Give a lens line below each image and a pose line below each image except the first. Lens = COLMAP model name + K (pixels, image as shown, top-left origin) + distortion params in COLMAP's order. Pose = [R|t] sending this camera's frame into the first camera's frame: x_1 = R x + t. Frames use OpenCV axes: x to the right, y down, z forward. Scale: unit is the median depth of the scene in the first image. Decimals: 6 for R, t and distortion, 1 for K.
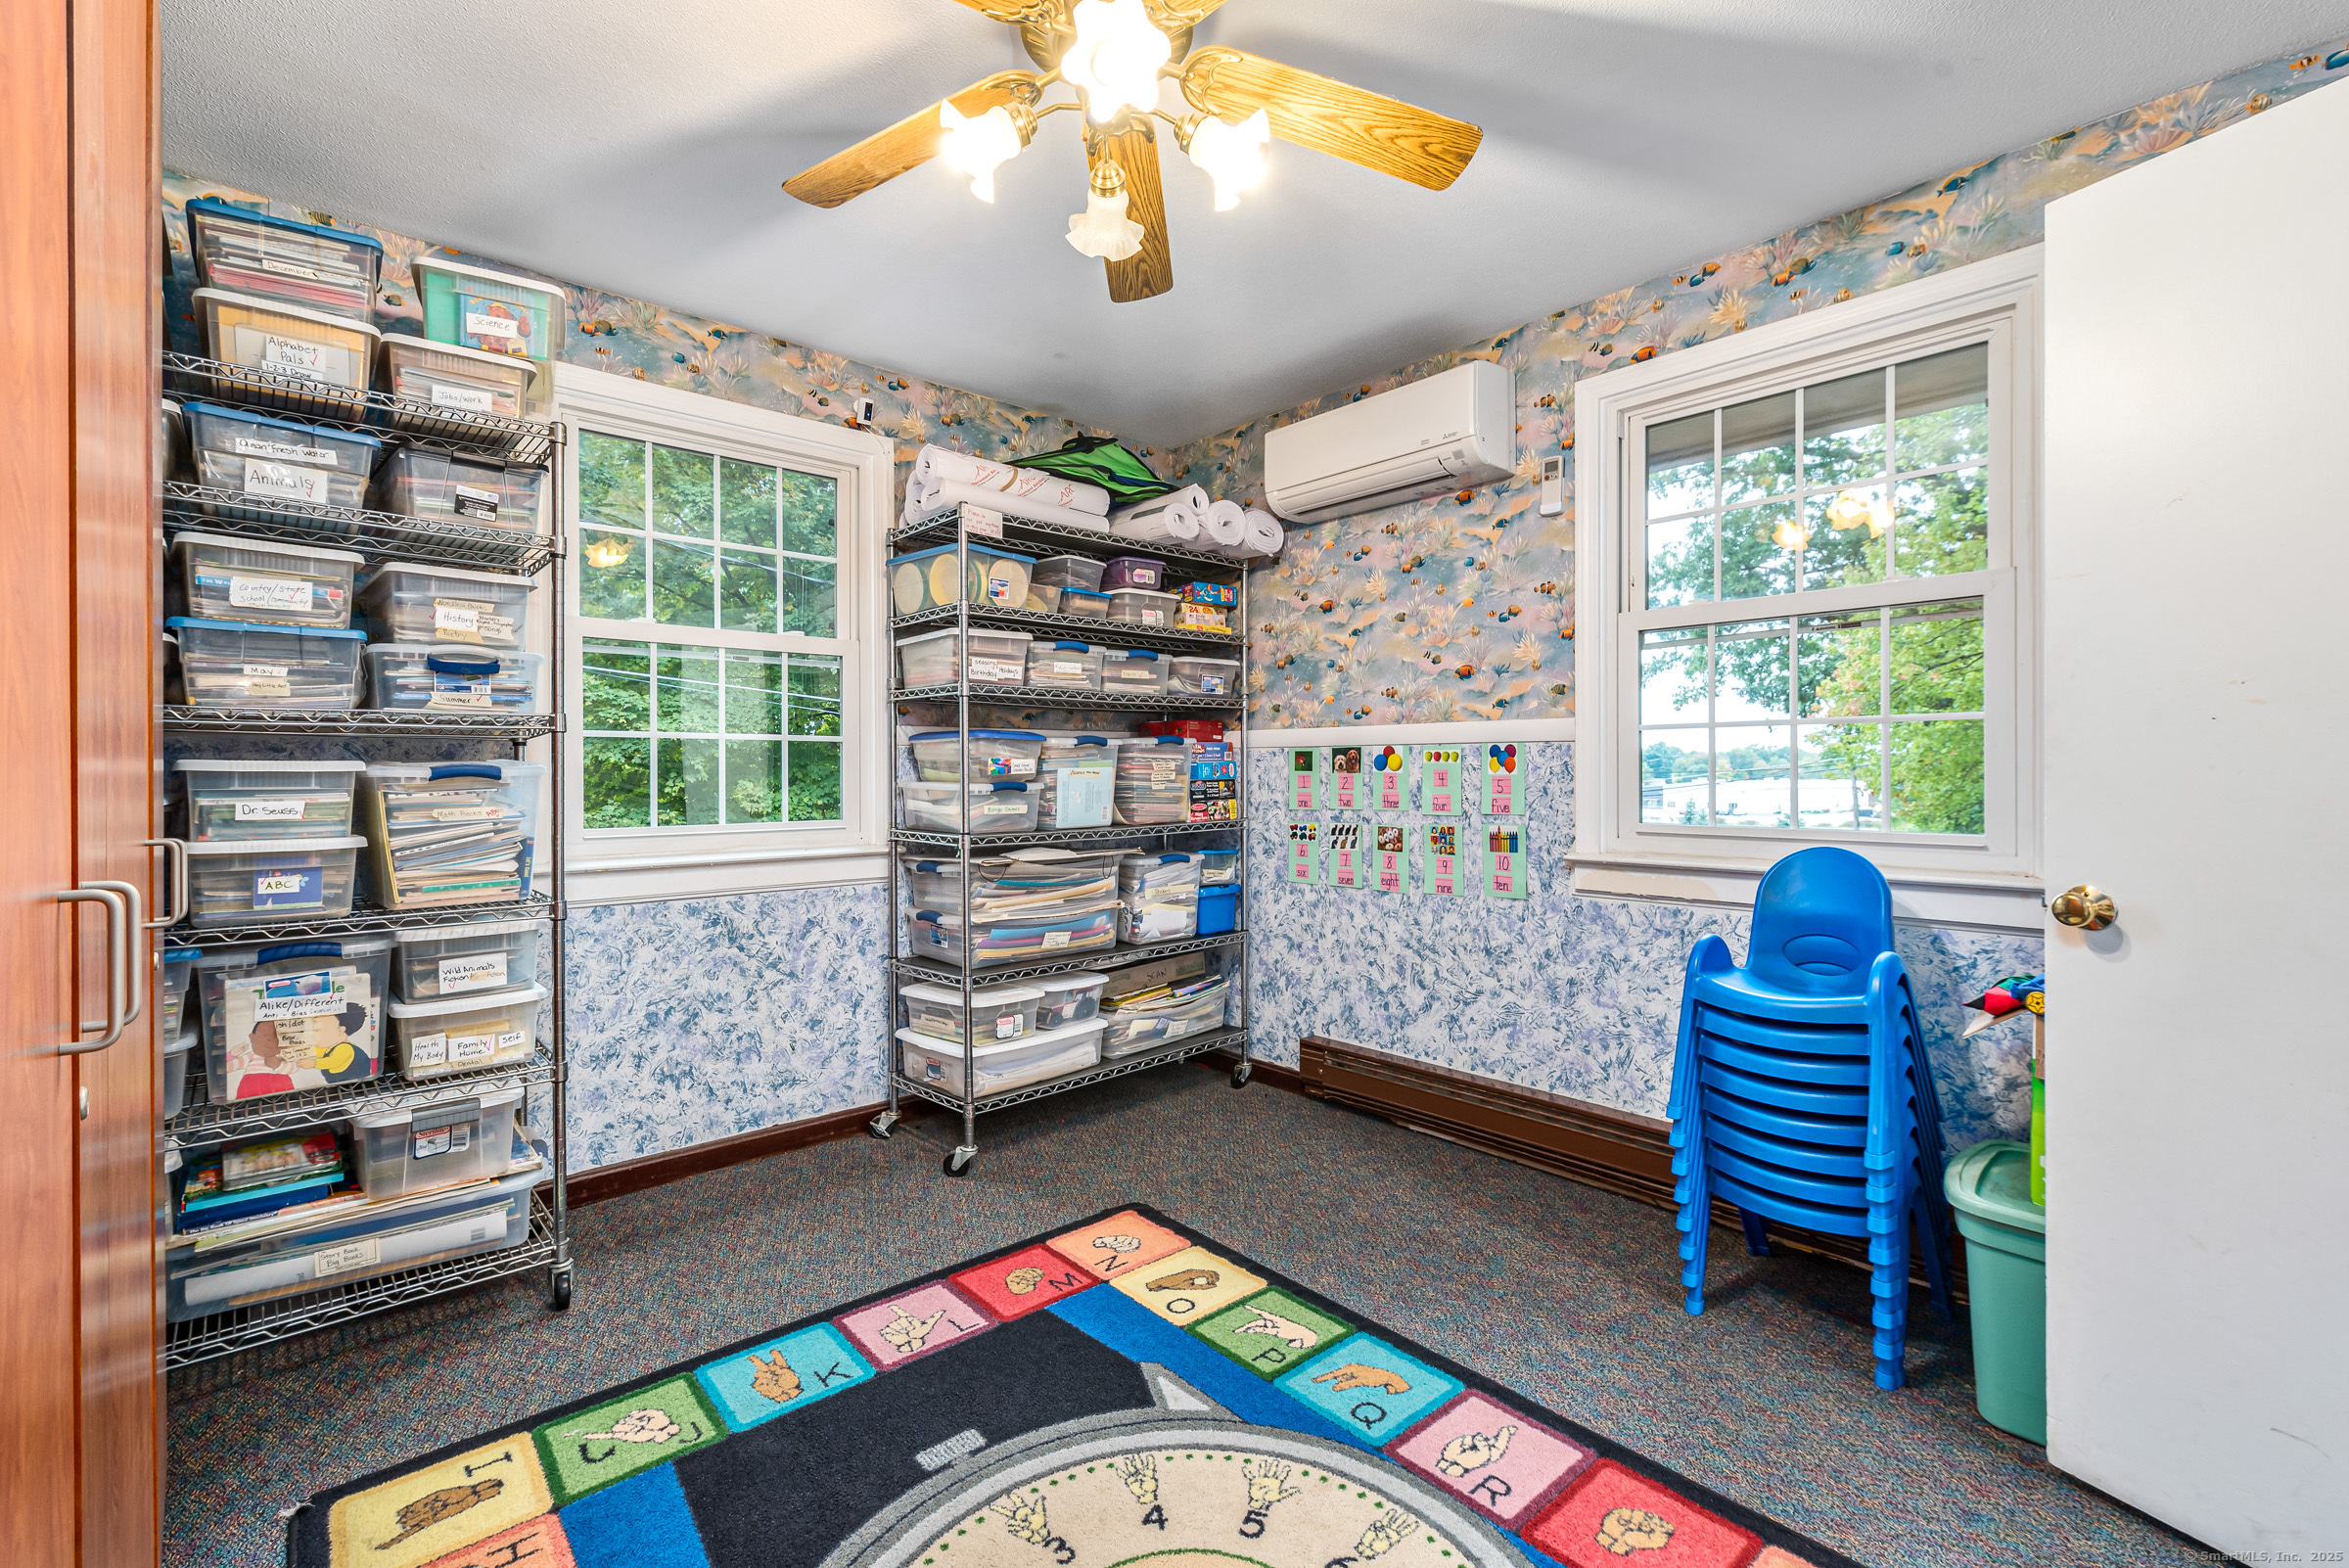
lens RADIAL K [[1023.8, 0, 1174.5], [0, 1023.8, 784.0], [0, 0, 1]] dist [0.000670, 0.000271]
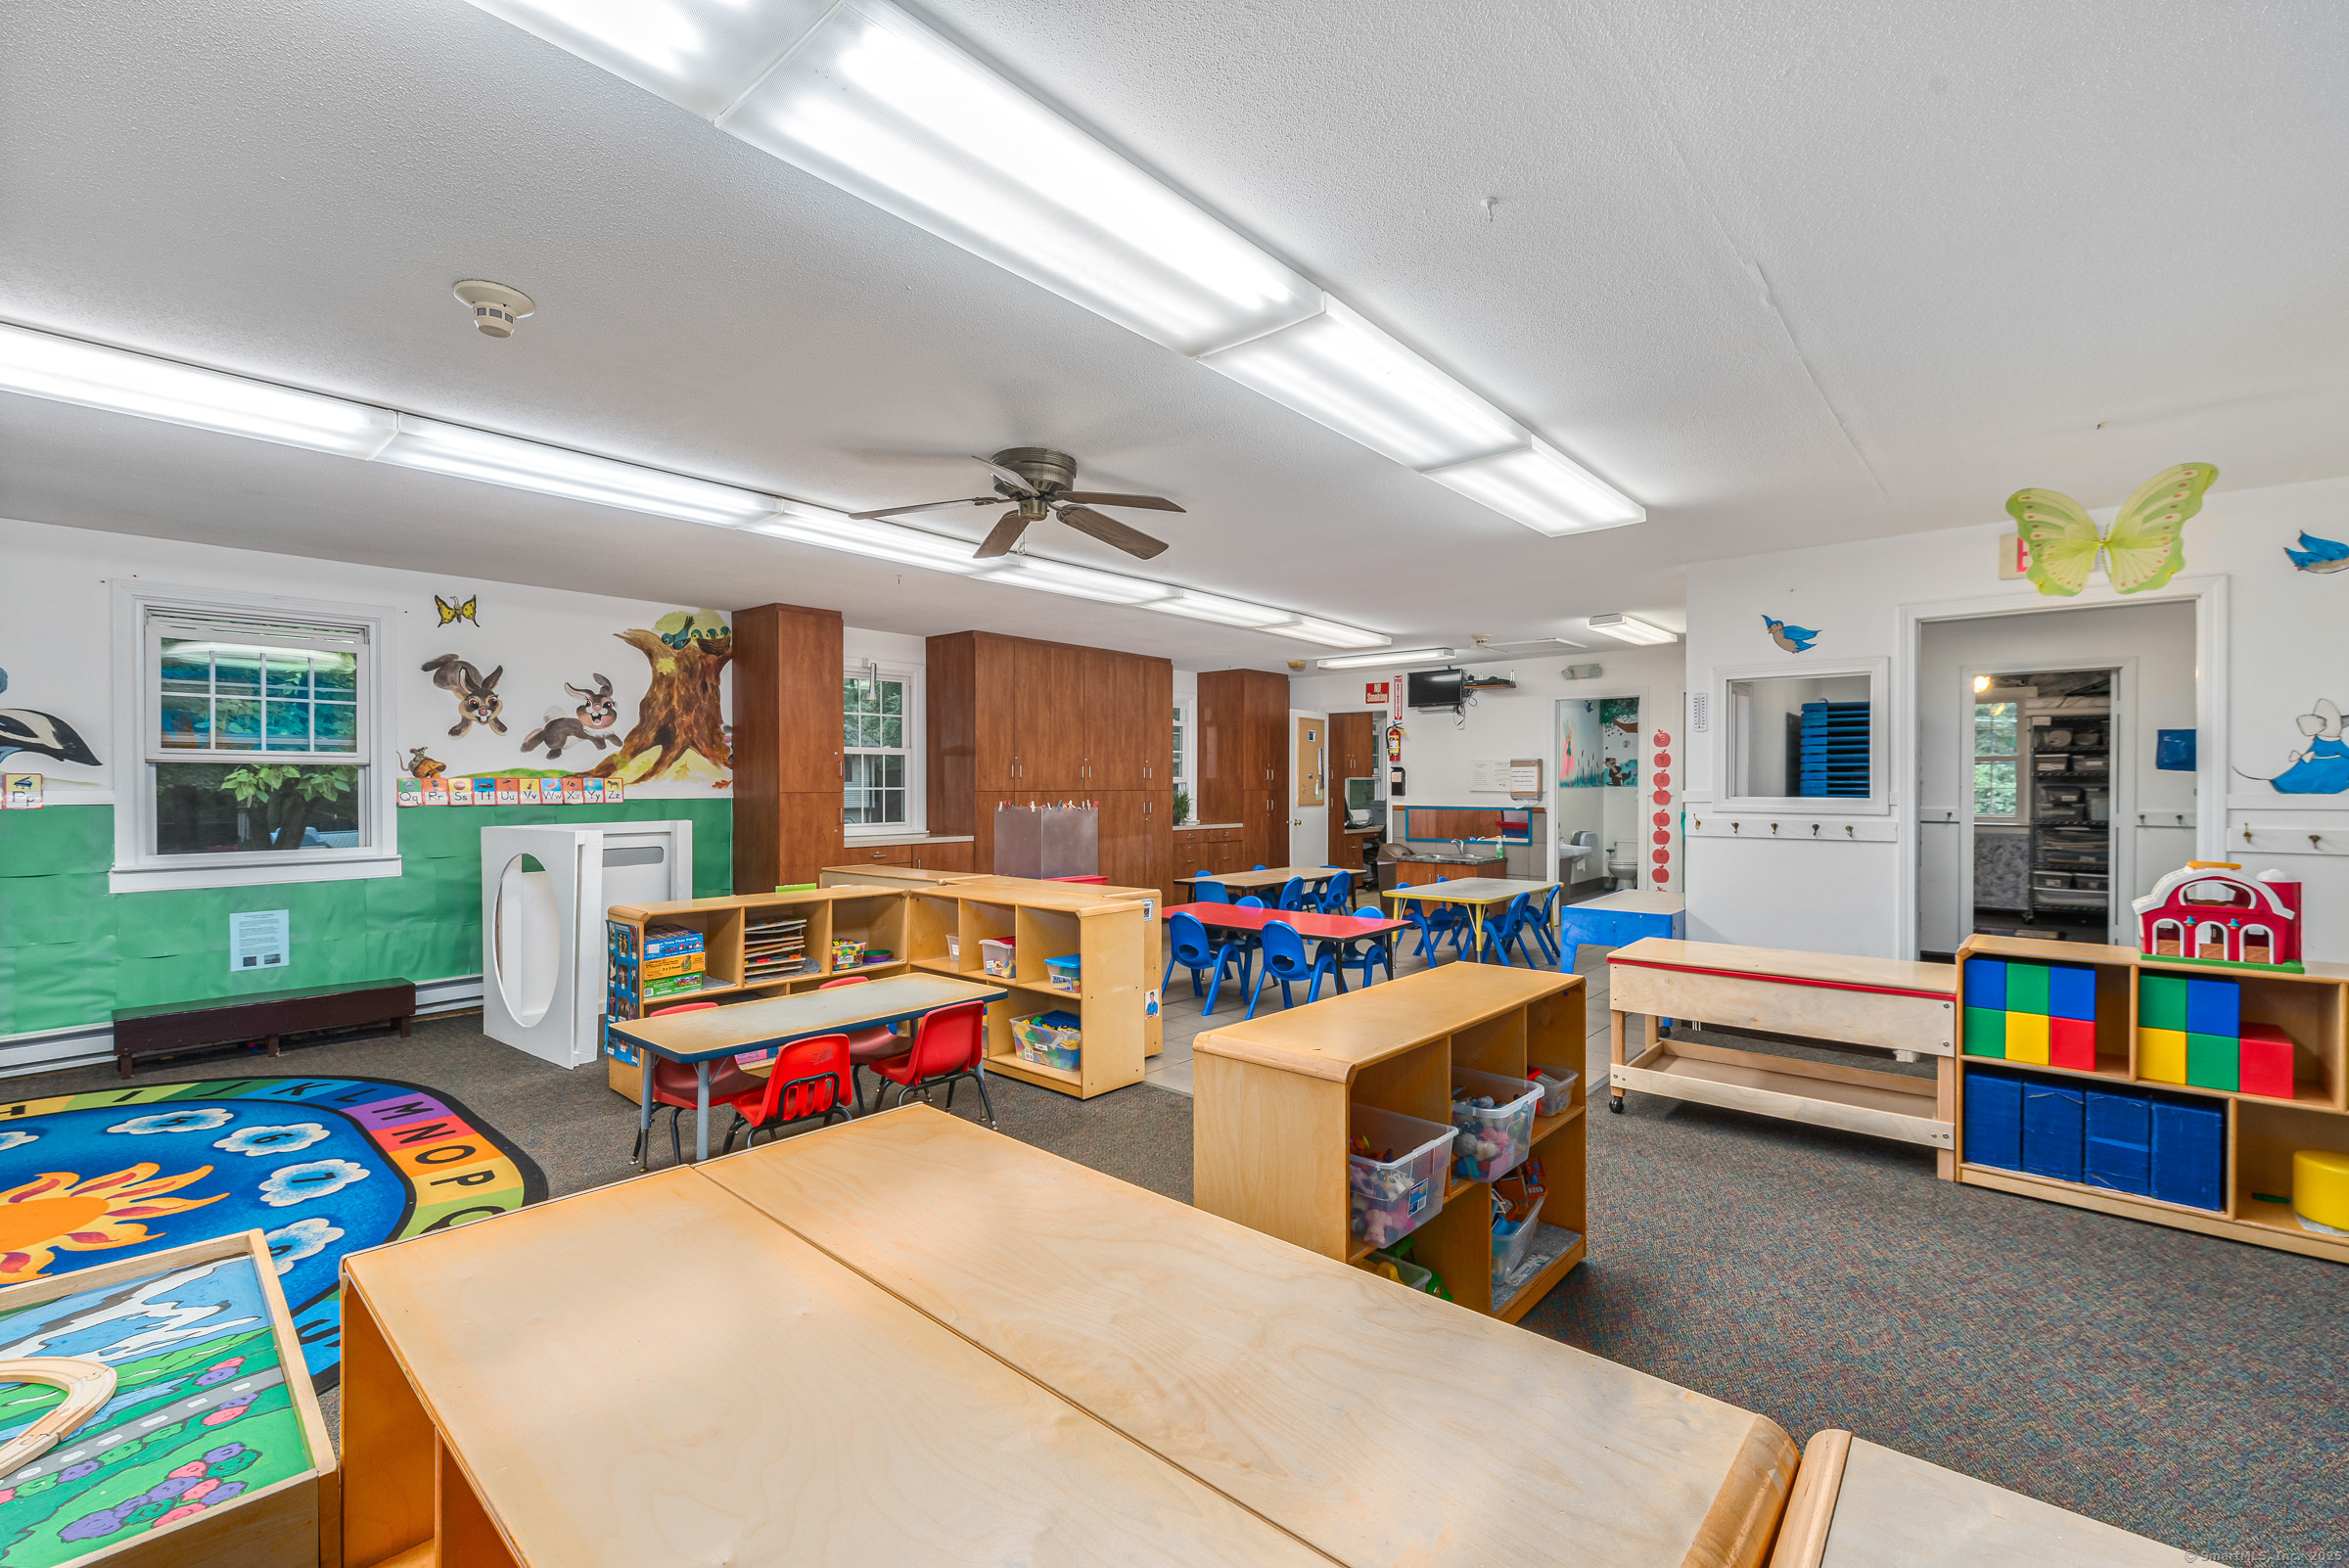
lens RADIAL K [[1023.8, 0, 1174.5], [0, 1023.8, 784.0], [0, 0, 1]] dist [0.000670, 0.000271]
pose [[0.121838, 0.000732, -0.992550, 2.469430], [-0.012098, 0.999927, -0.000748, -0.025214], [0.992476, 0.012099, 0.121838, -1.917561]]
